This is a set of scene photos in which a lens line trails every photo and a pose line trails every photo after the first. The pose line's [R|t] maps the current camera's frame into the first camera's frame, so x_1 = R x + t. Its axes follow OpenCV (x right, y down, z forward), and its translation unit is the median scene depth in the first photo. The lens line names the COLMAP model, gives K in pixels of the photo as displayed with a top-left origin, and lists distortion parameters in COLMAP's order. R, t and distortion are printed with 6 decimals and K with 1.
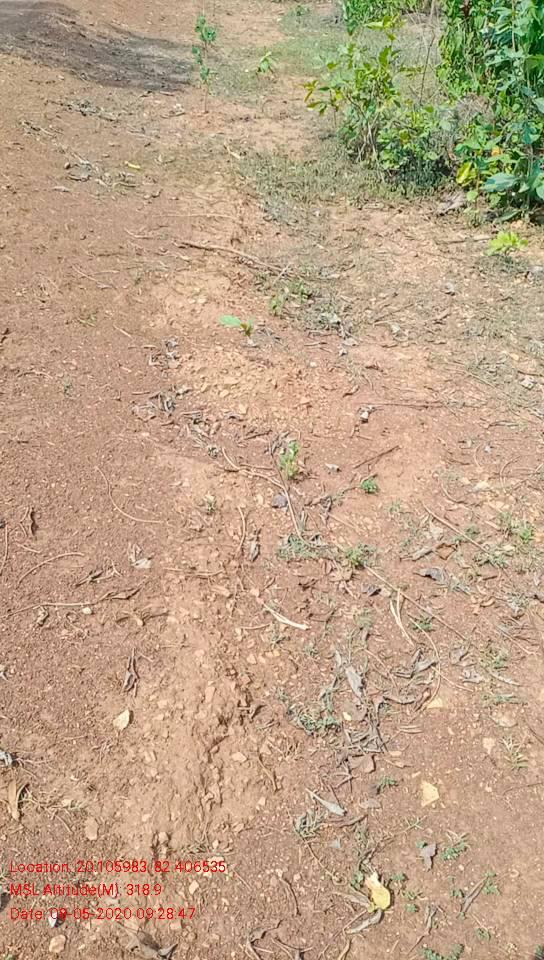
lens RADIAL K [[783.4, 0, 272.0], [0, 783.4, 480.0], [0, 0, 1]] dist [0.090148, -0.178660]
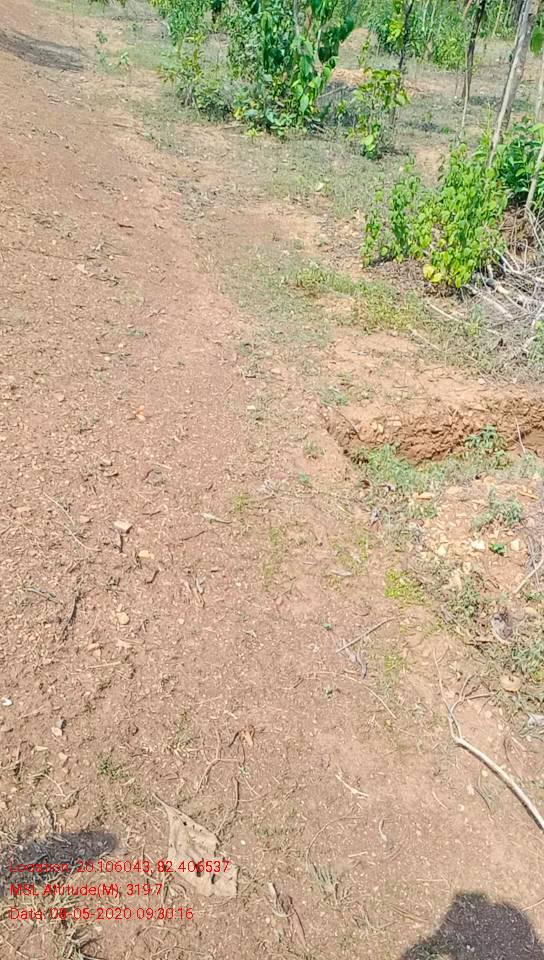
lens RADIAL K [[783.4, 0, 272.0], [0, 783.4, 480.0], [0, 0, 1]] dist [0.090148, -0.178660]
pose [[0.978178, -0.052337, 0.201068, -0.126033], [0.055782, 0.998377, -0.011504, 0.561387], [-0.200139, 0.022469, 0.979510, -0.956361]]
